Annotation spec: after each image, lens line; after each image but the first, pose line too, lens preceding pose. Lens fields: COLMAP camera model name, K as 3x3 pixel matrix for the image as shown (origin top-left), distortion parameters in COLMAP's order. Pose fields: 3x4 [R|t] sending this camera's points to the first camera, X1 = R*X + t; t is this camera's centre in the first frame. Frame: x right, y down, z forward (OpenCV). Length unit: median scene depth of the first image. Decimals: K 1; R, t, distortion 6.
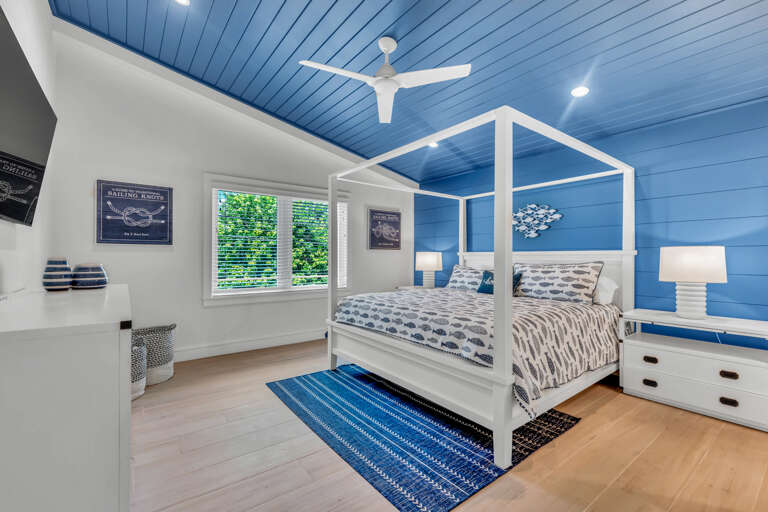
lens RADIAL K [[339.2, 0, 384.0], [0, 339.2, 256.0], [0, 0, 1]] dist [0.001149, -0.004974]
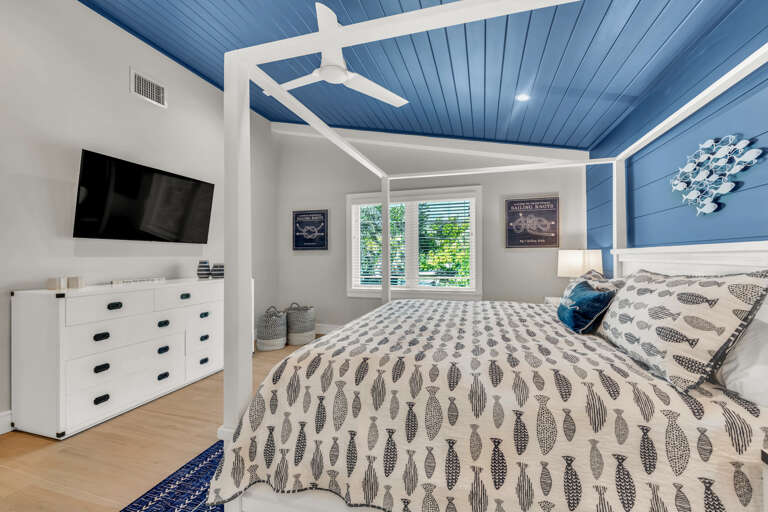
lens RADIAL K [[304.5, 0, 386.4], [0, 304.5, 257.7], [0, 0, 1]] dist [0.001411, -0.003250]
pose [[0.597924, -0.004471, -0.801540, 0.523933], [0.010843, 0.999938, 0.002510, -0.001424], [0.801479, -0.010192, 0.597936, 0.428518]]
